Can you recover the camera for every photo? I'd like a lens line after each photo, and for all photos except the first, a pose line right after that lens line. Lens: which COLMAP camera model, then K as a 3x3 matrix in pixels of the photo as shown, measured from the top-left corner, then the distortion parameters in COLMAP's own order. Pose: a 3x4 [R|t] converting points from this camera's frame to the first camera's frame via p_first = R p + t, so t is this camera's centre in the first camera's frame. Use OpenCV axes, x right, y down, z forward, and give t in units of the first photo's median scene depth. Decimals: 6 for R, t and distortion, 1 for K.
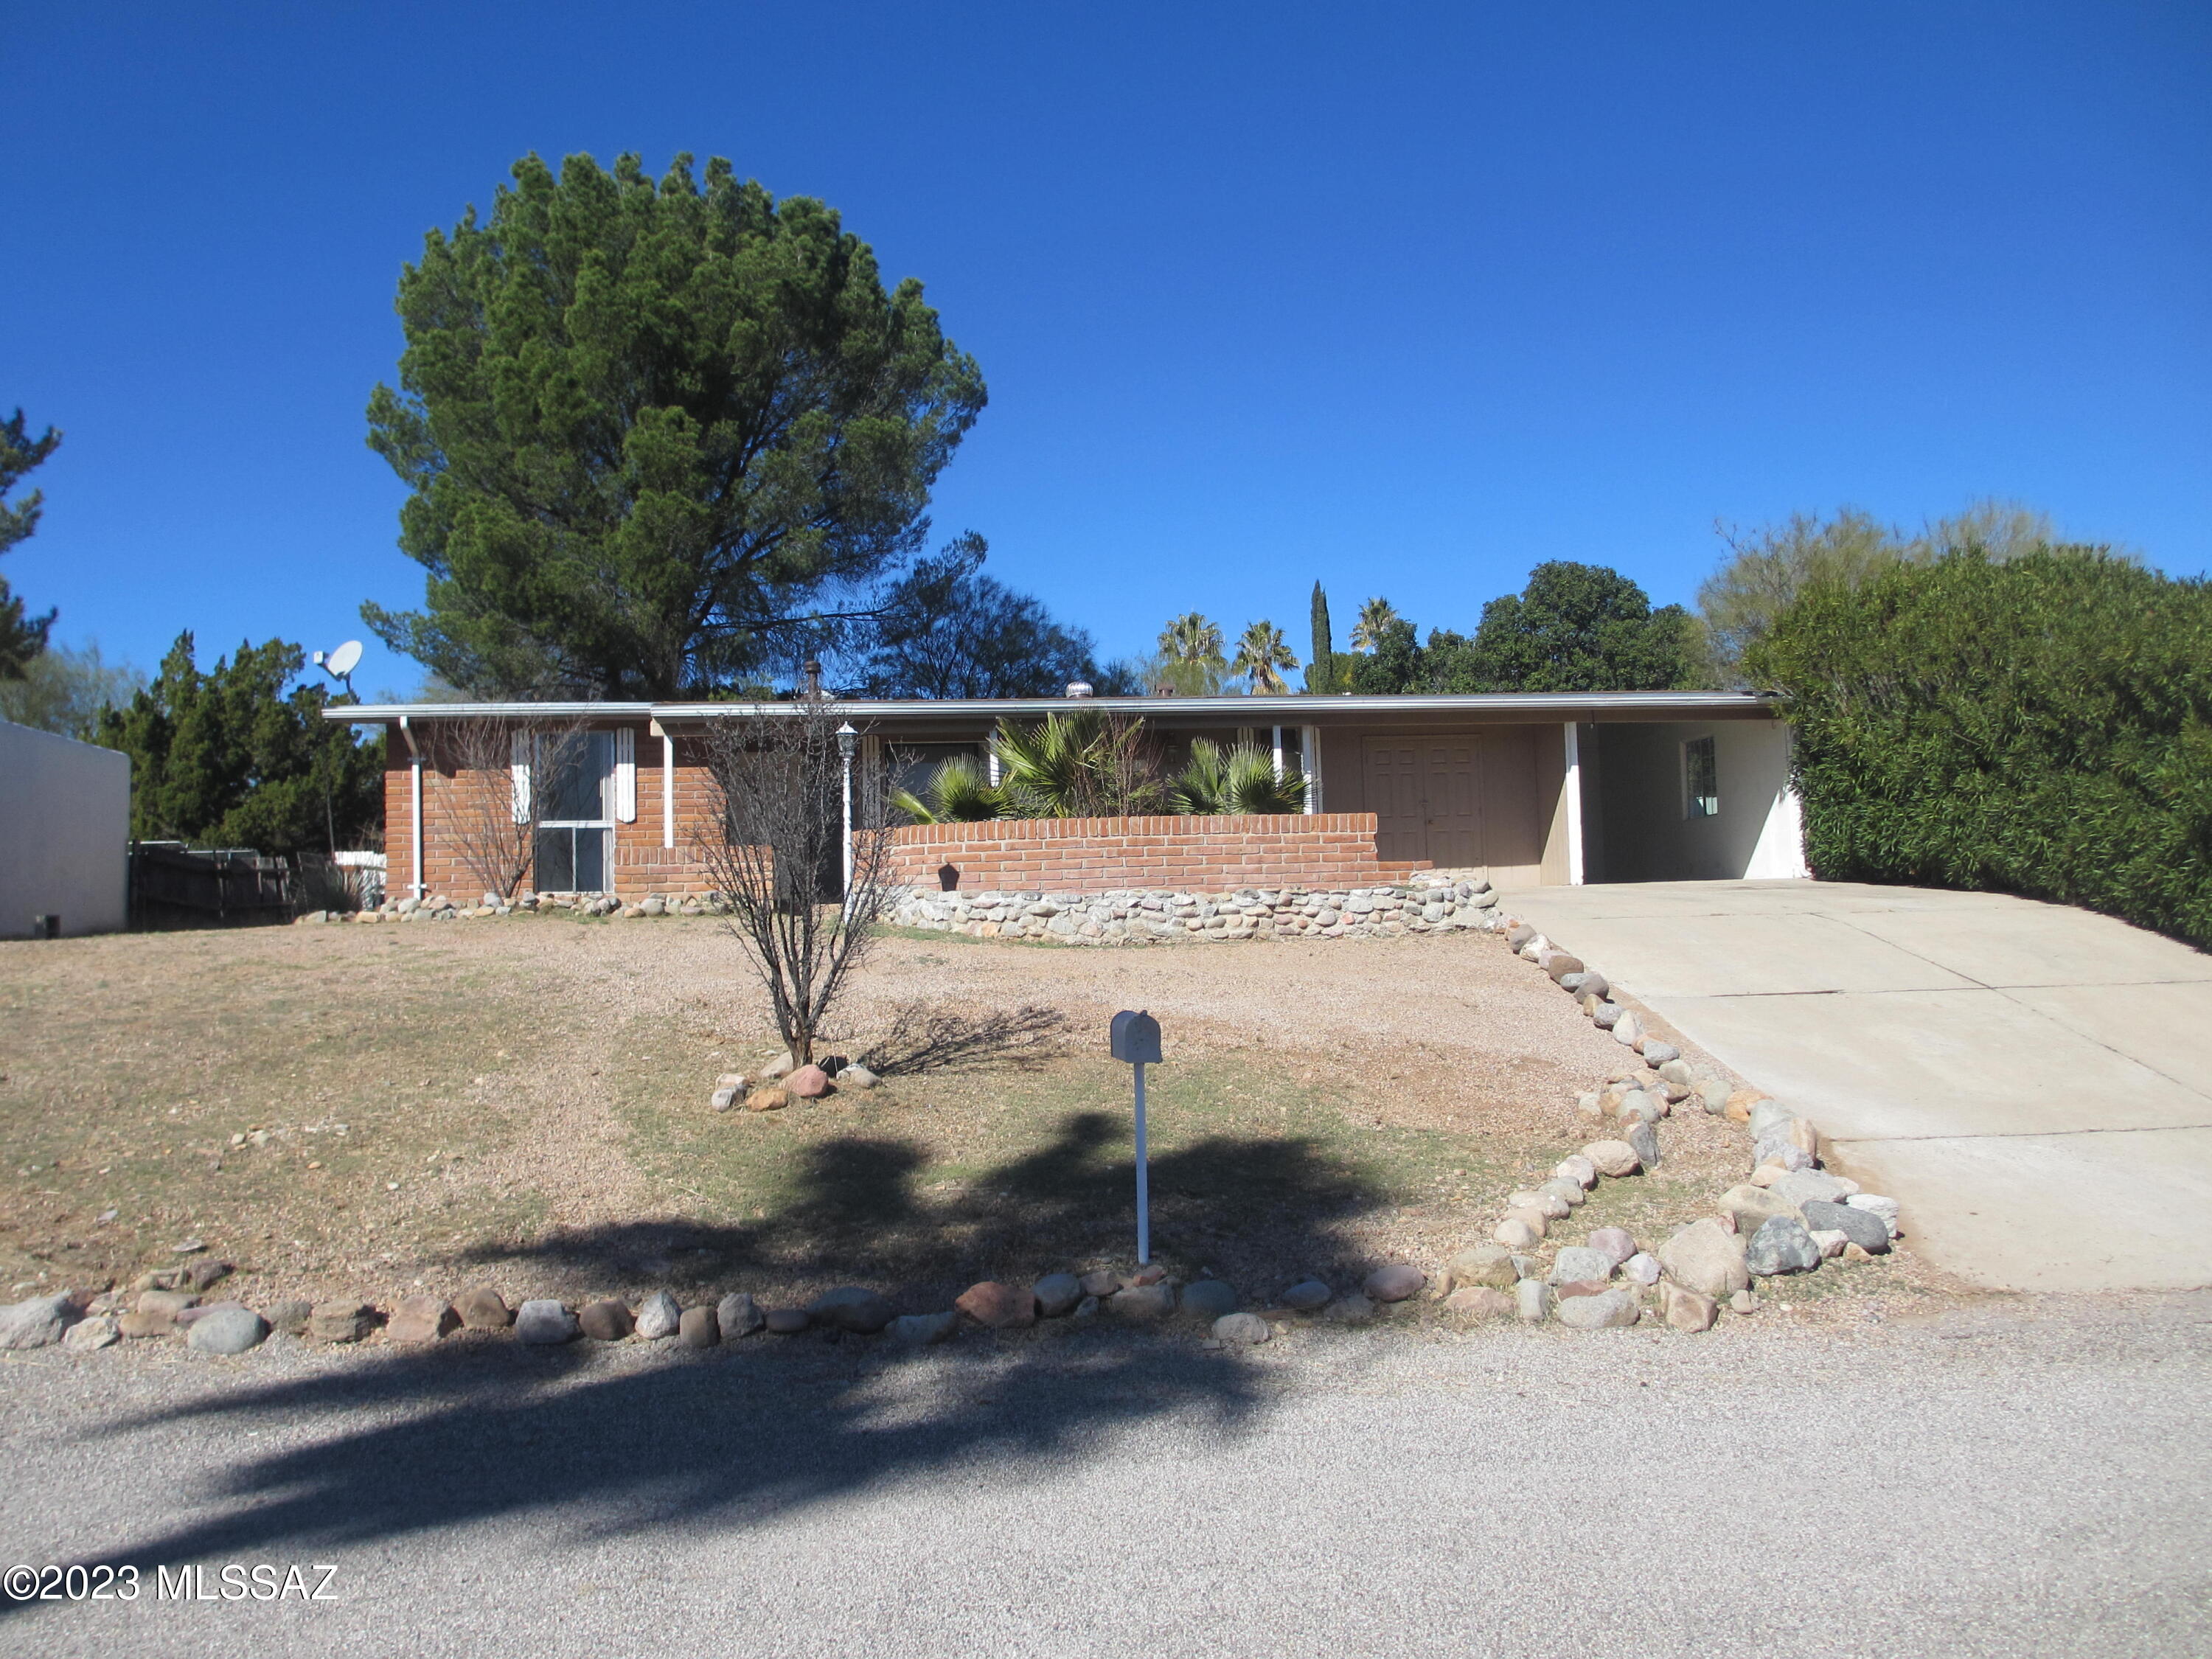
lens RADIAL K [[1876.2, 0, 1129.6], [0, 1876.2, 831.4], [0, 0, 1]] dist [-0.030960, 0.004853]
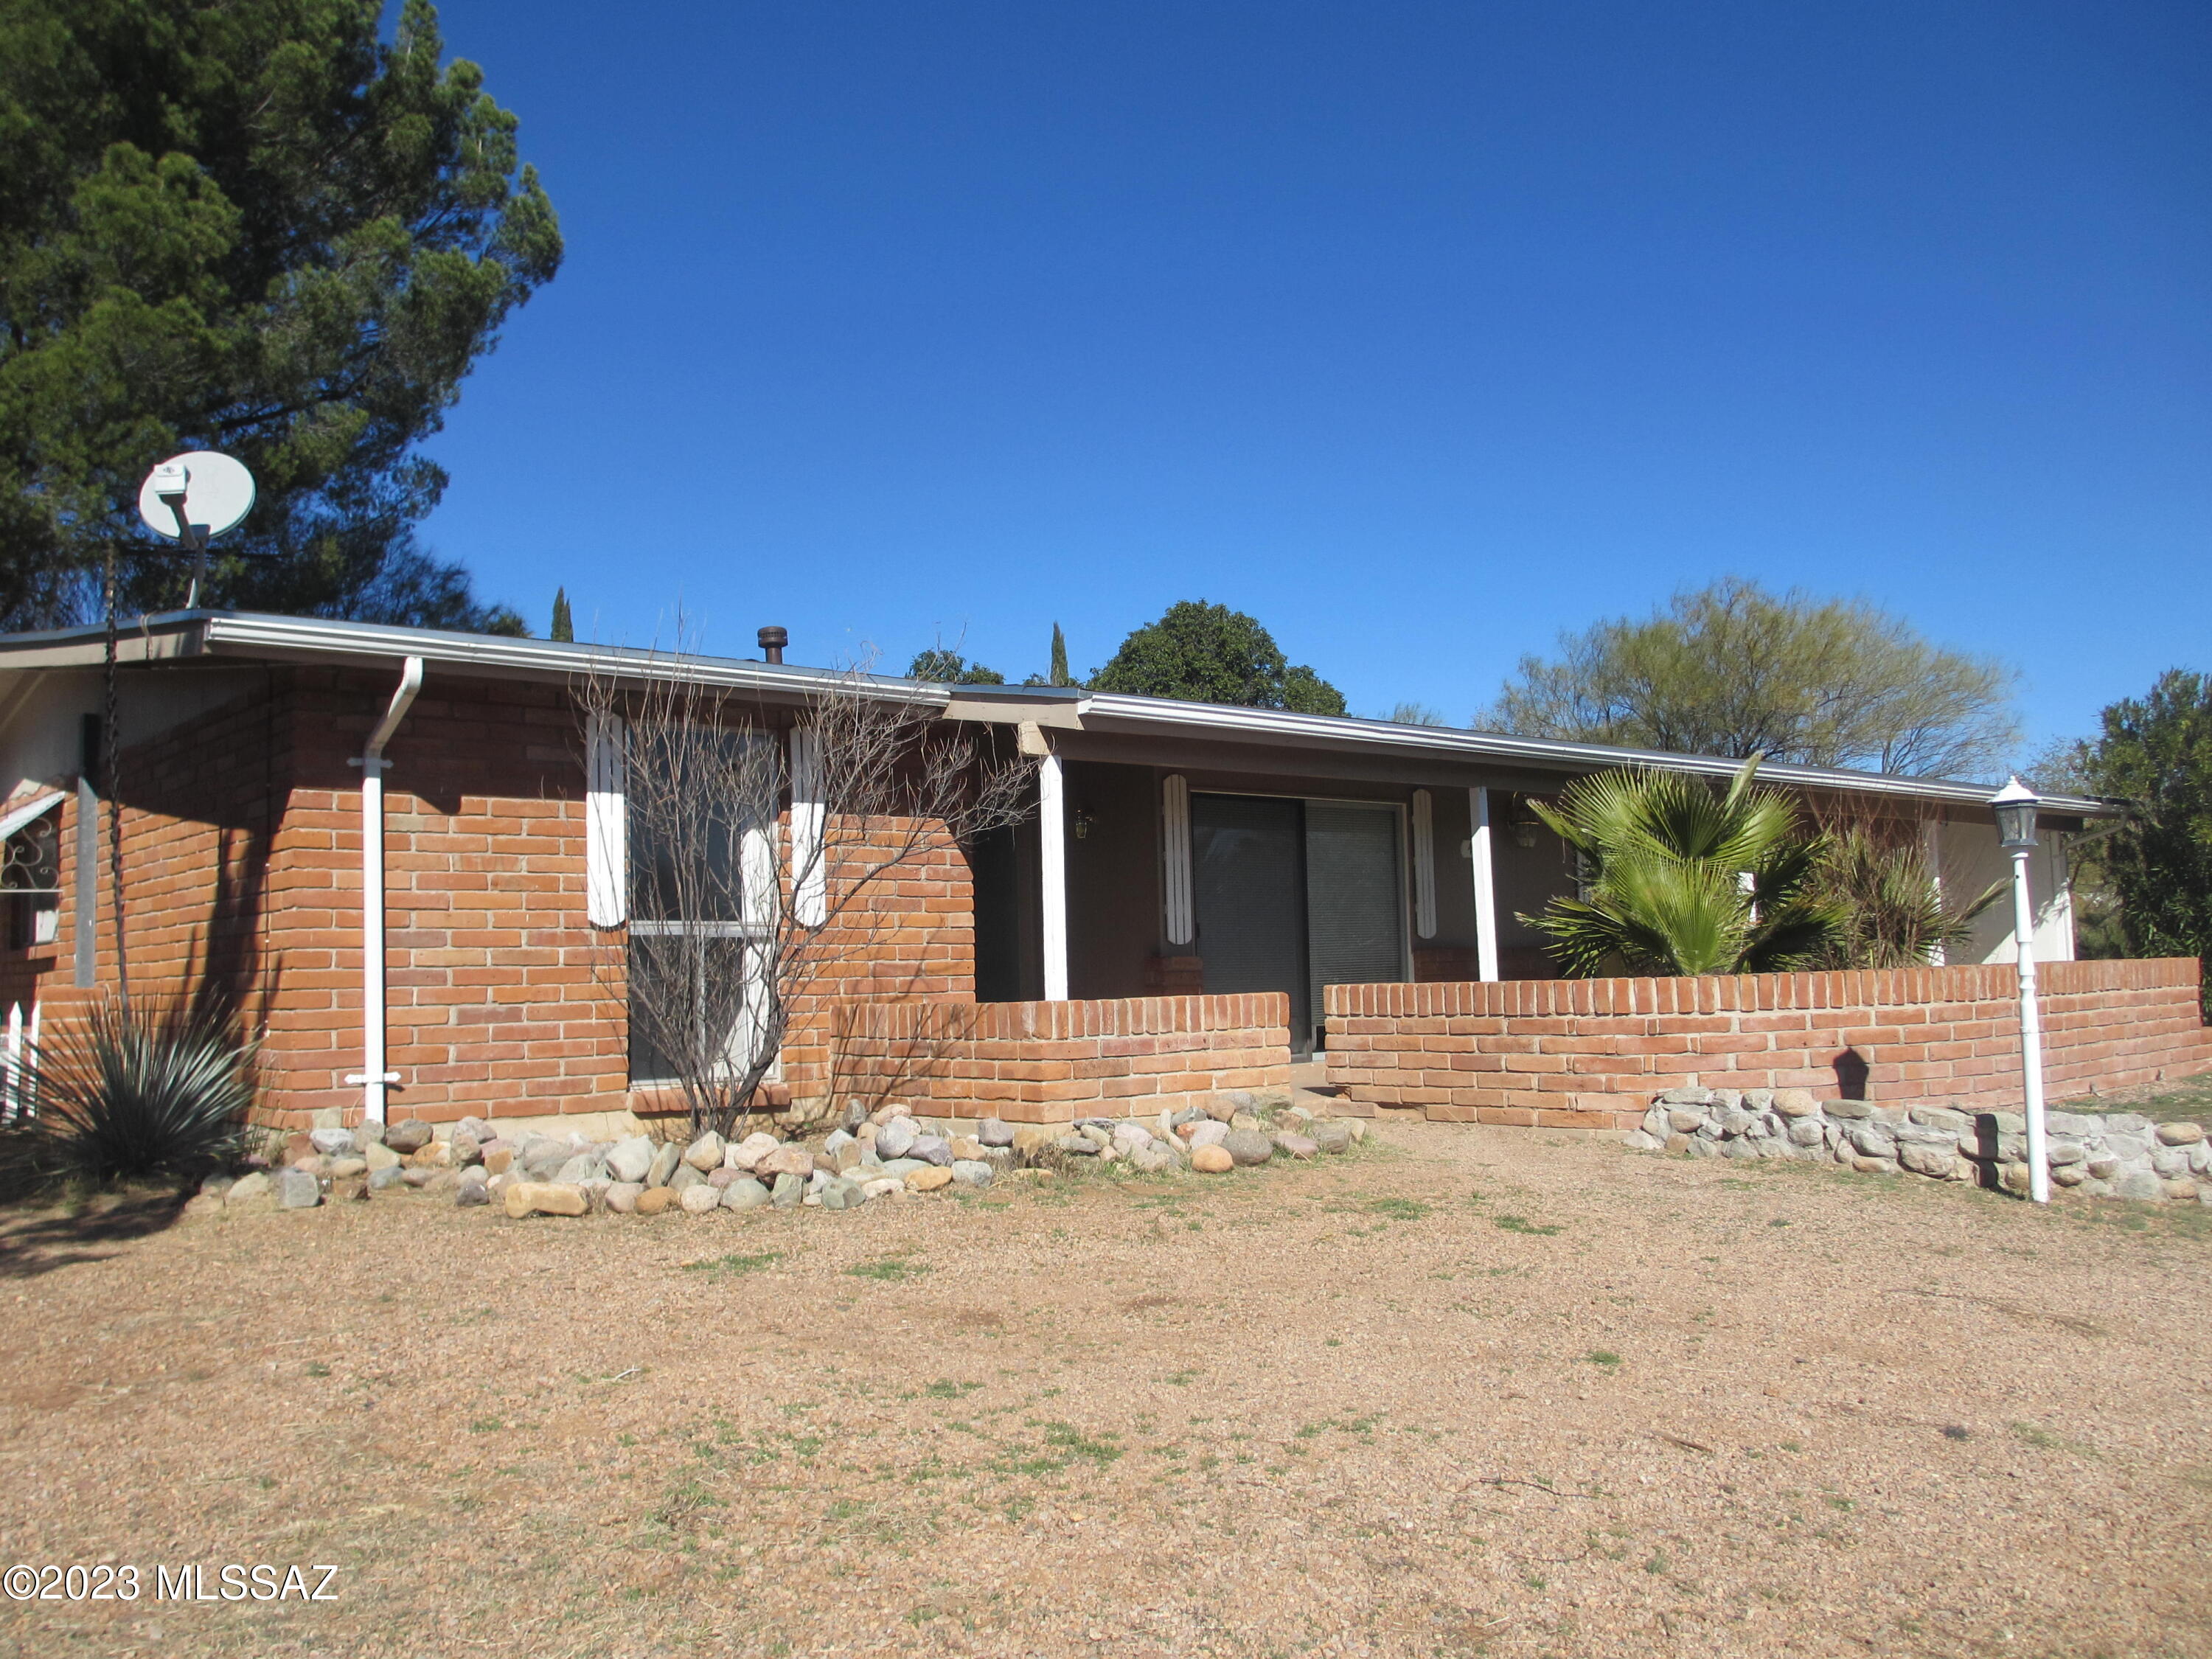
lens RADIAL K [[1876.2, 0, 1095.1], [0, 1876.2, 811.1], [0, 0, 1]] dist [-0.030960, 0.004853]
pose [[0.832532, 0.054997, 0.551240, -0.644002], [-0.034572, 0.998278, -0.047385, -0.019306], [-0.552897, 0.020392, 0.833000, 0.774956]]
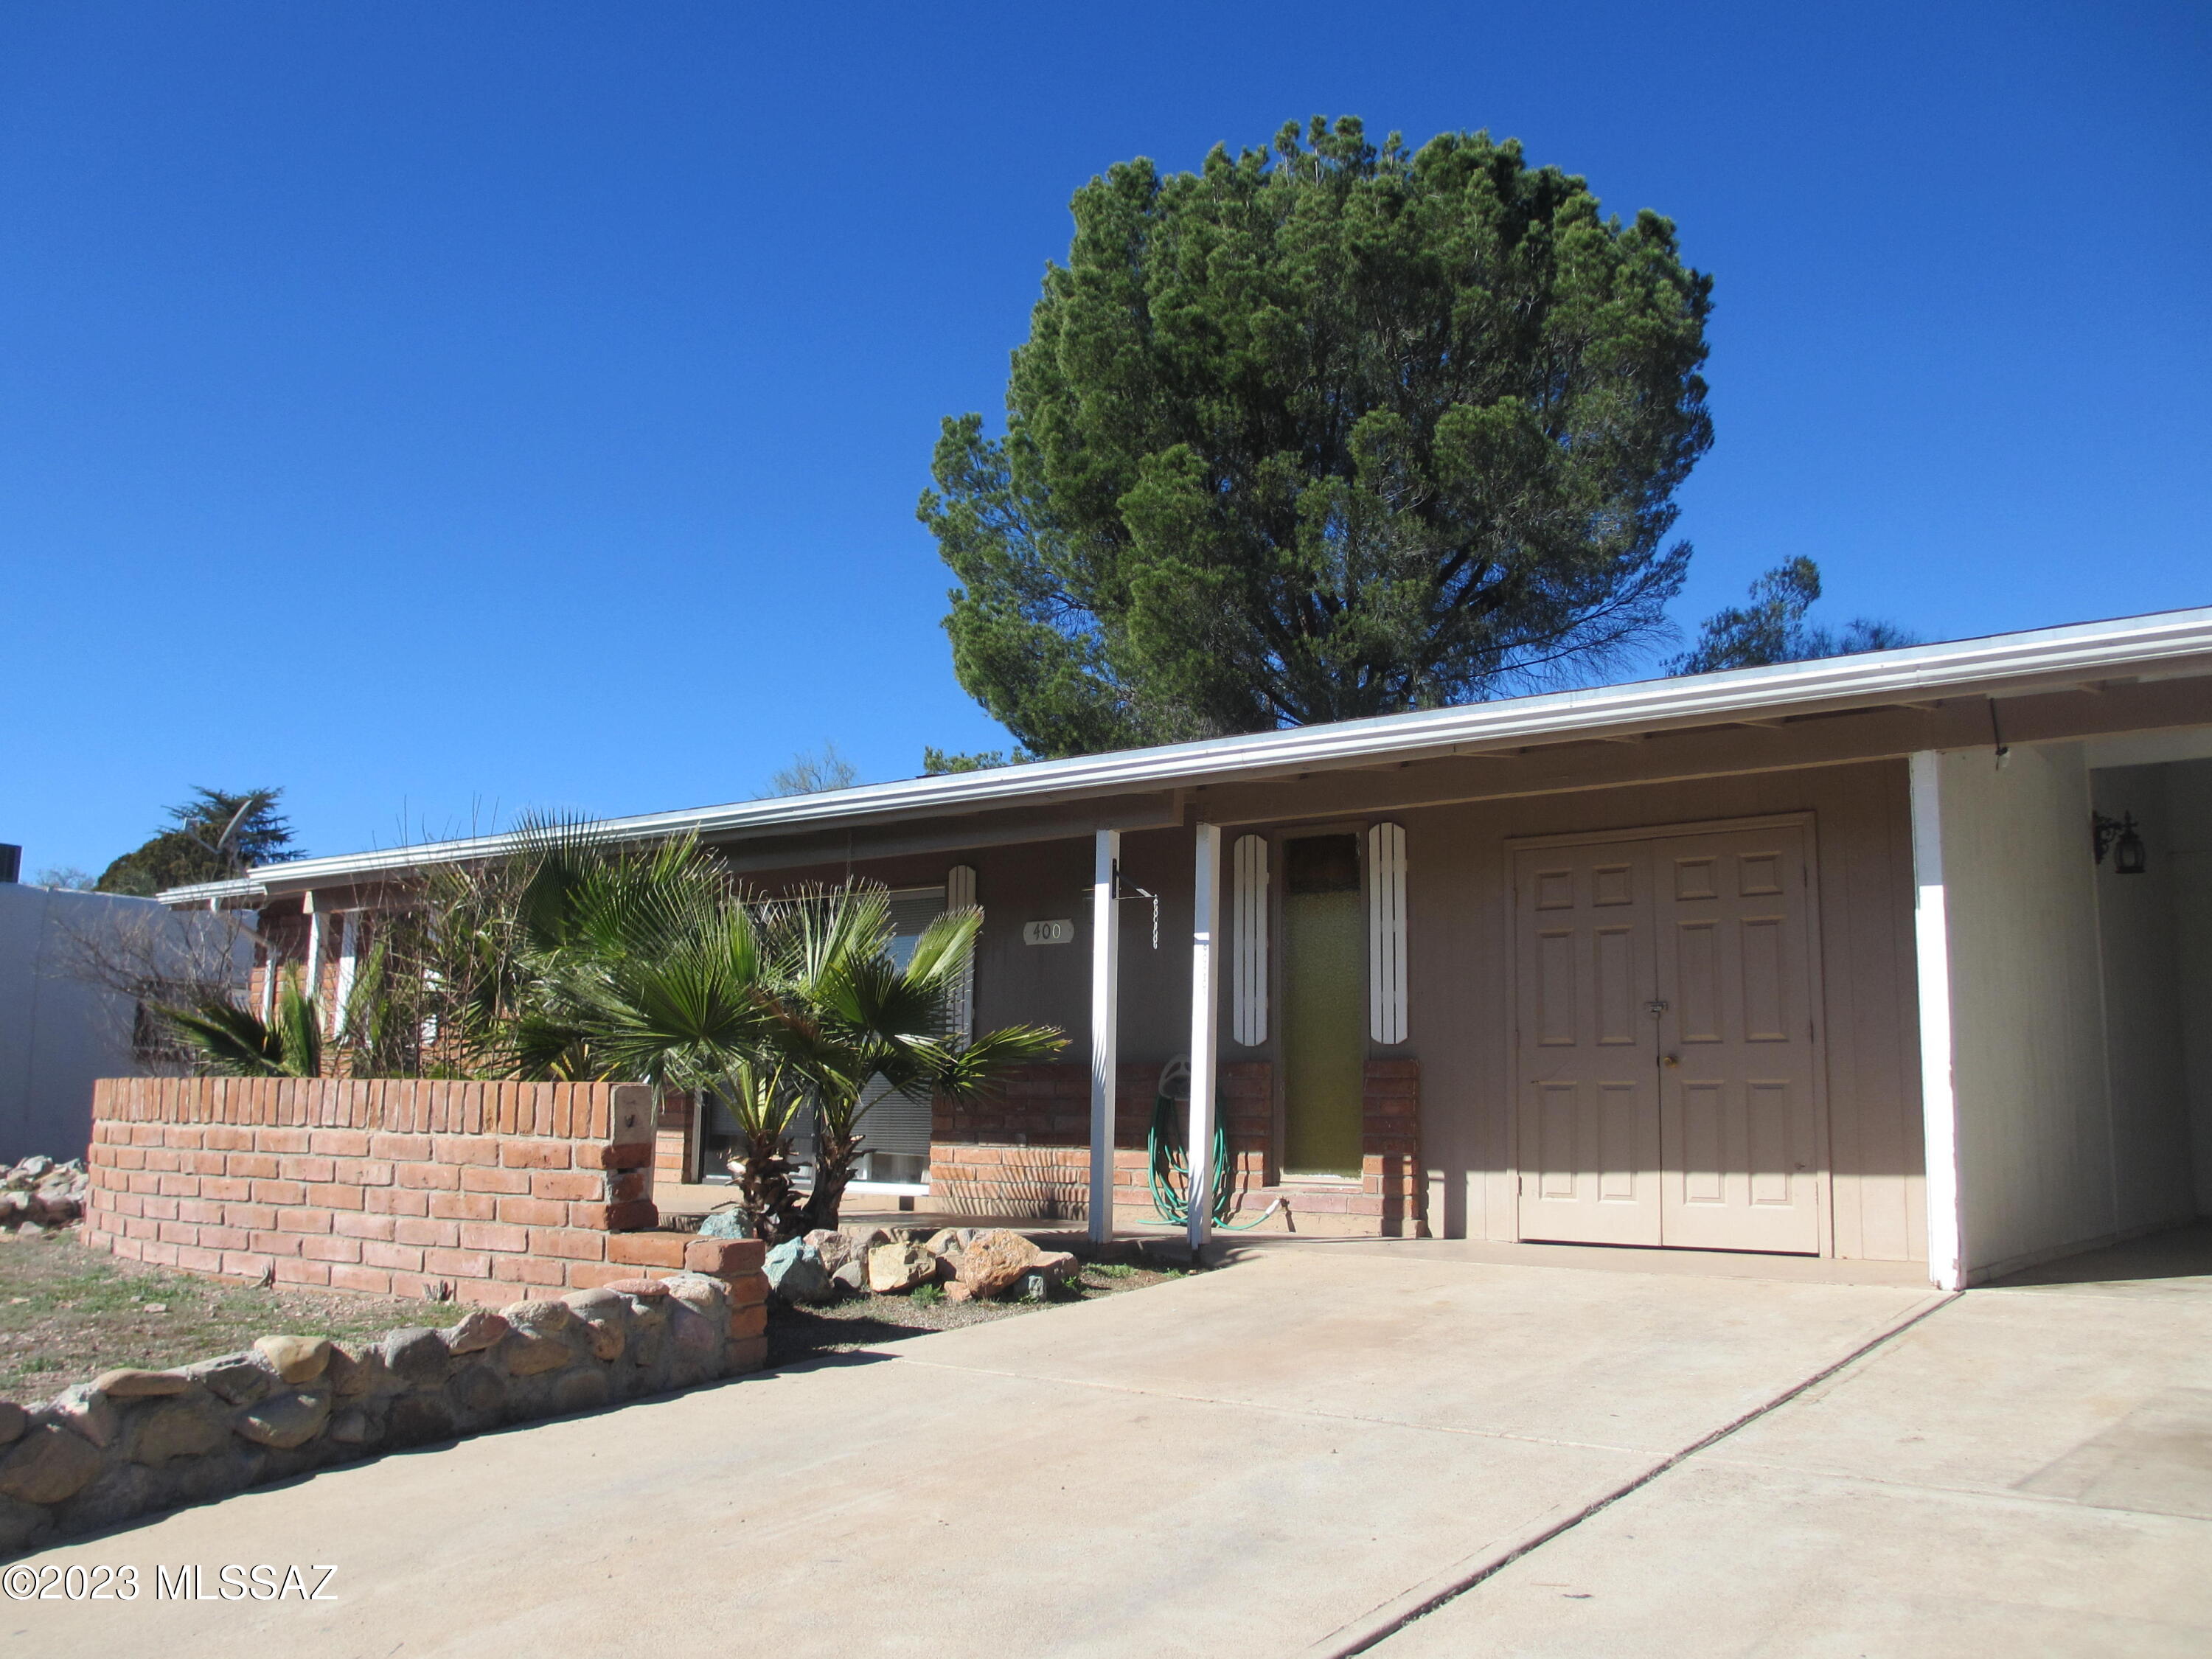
lens RADIAL K [[1876.2, 0, 1125.8], [0, 1876.2, 827.5], [0, 0, 1]] dist [-0.030960, 0.004853]
pose [[0.725724, -0.066557, -0.684759, 0.488614], [0.010359, 0.996254, -0.085854, -0.029025], [0.687908, 0.055213, 0.723695, 0.949767]]
